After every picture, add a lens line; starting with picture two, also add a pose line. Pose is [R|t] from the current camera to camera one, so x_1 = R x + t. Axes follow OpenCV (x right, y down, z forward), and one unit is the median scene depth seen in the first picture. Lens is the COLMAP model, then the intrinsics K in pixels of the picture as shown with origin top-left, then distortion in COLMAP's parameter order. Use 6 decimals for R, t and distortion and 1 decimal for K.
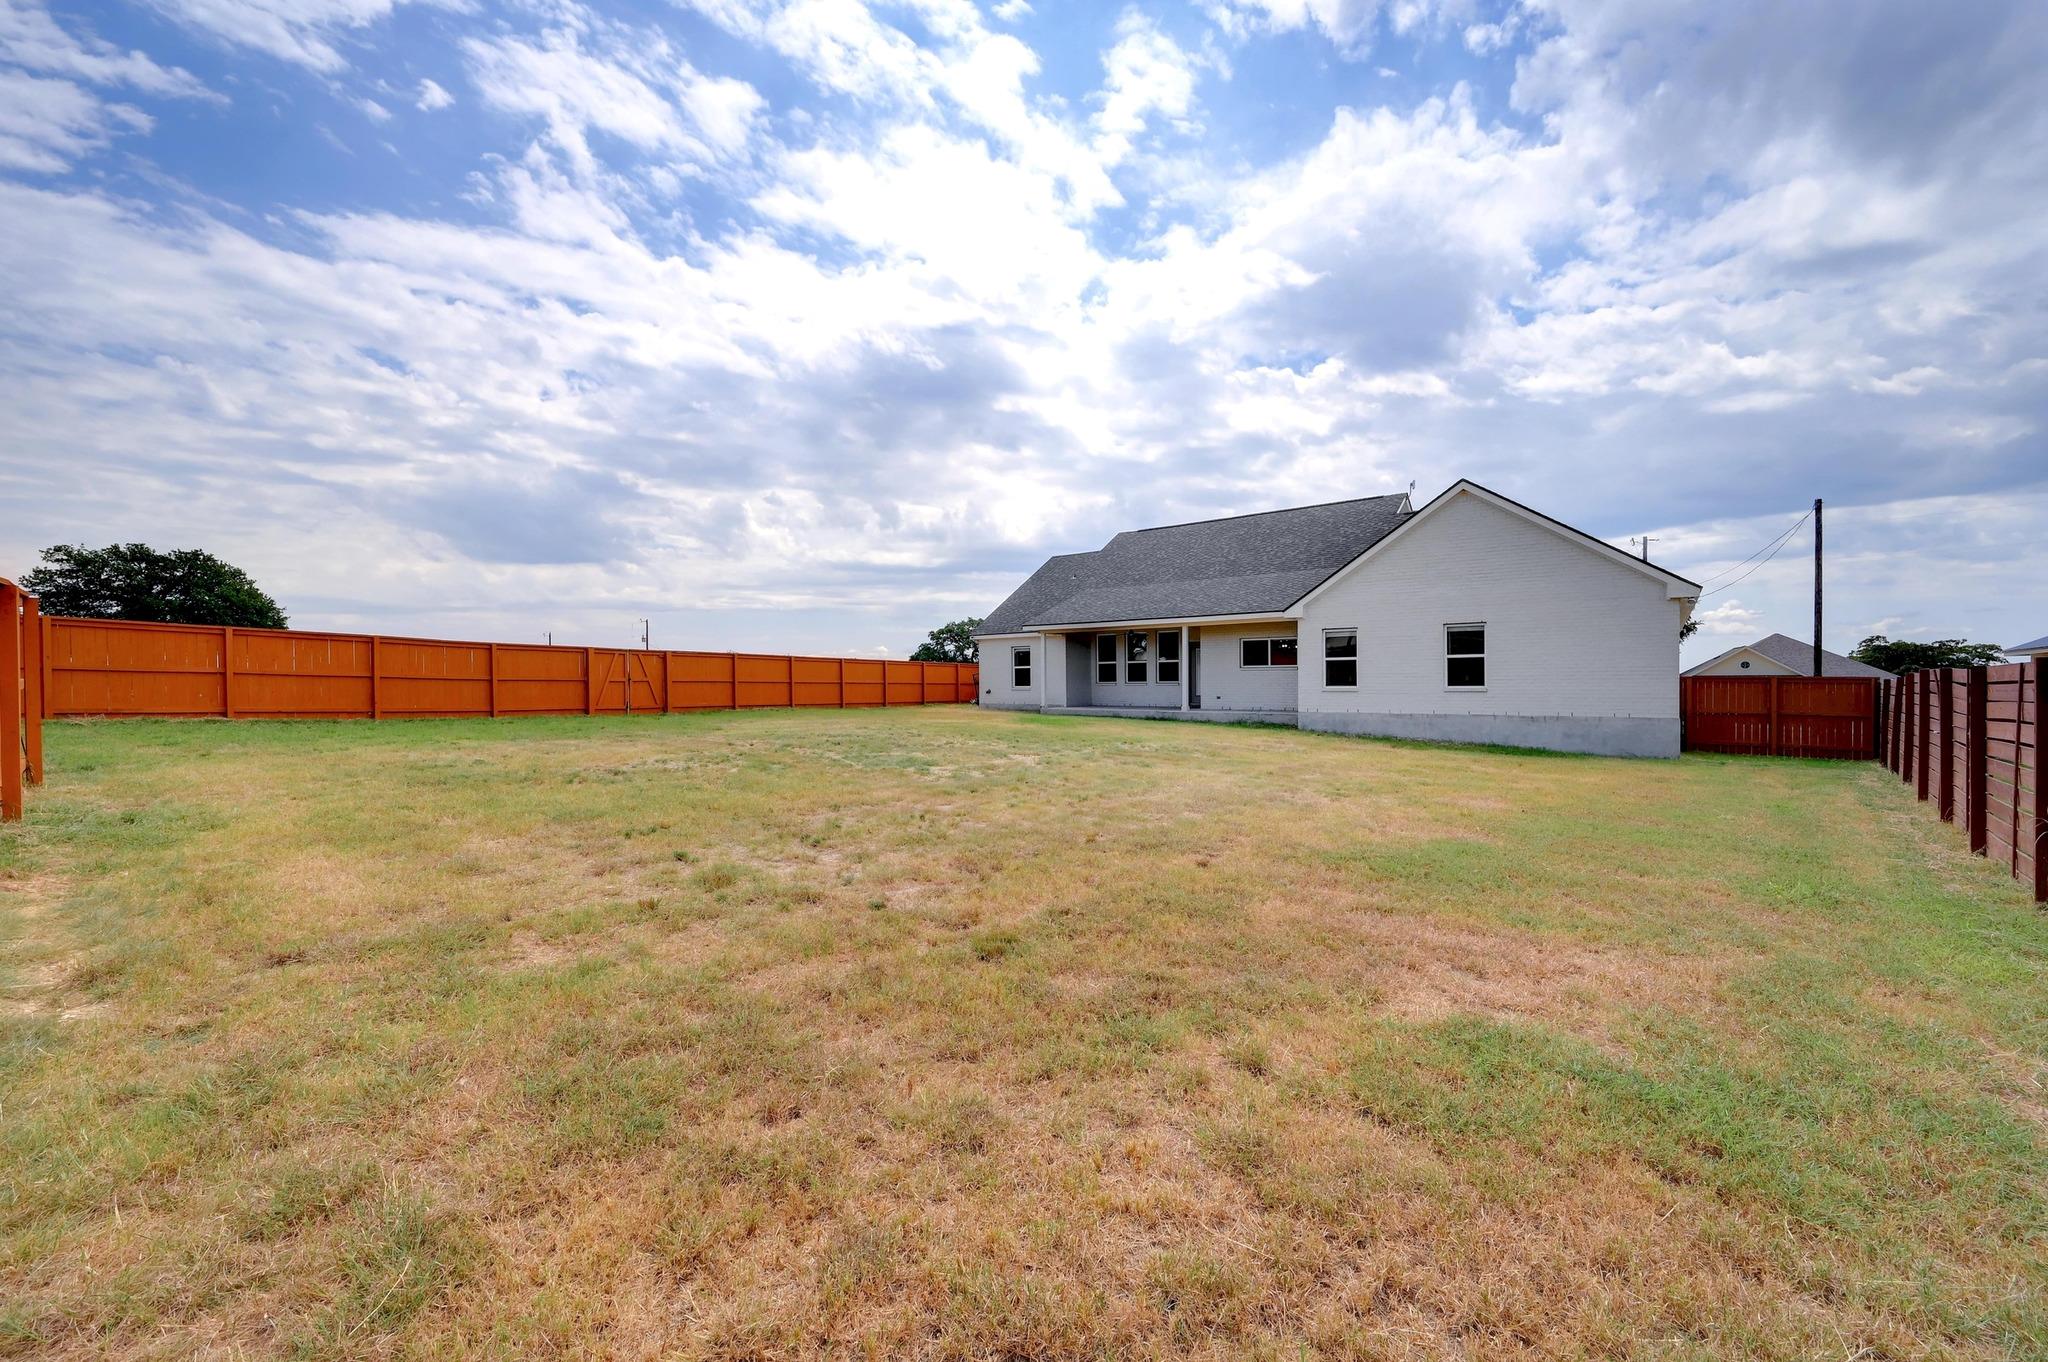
lens RADIAL K [[829.2, 0, 1019.3], [0, 829.2, 685.3], [0, 0, 1]] dist [-0.001117, 0.000049]
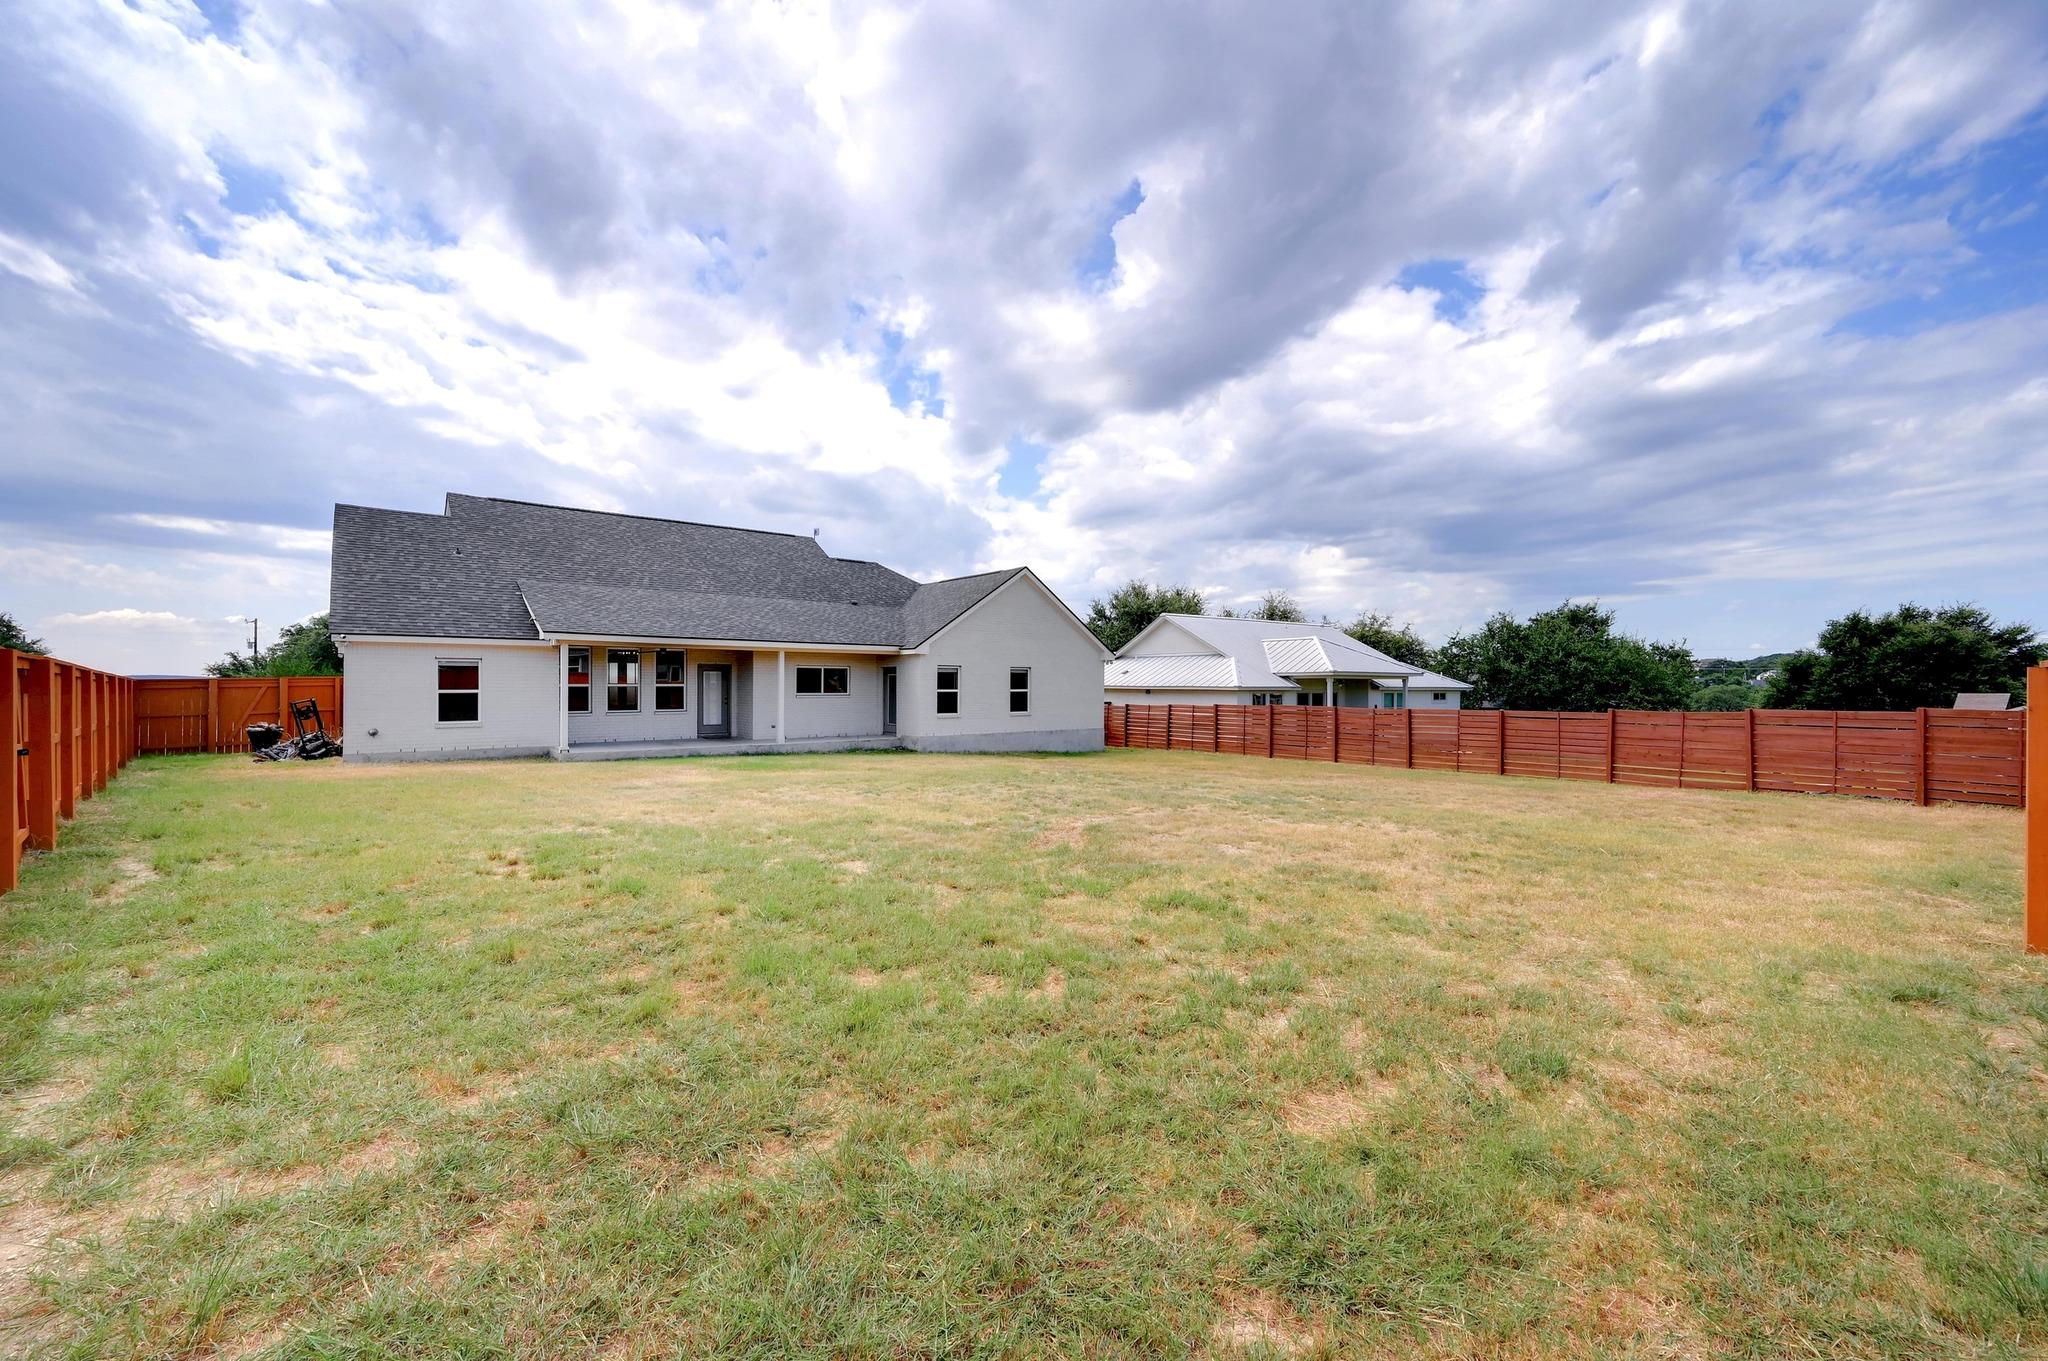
lens RADIAL K [[829.2, 0, 1018.2], [0, 829.2, 690.6], [0, 0, 1]] dist [-0.001117, 0.000049]
pose [[0.183960, -0.003774, 0.982926, -0.553139], [-0.001682, 0.999990, 0.004154, -0.026529], [-0.982932, -0.002418, 0.183952, 0.480744]]
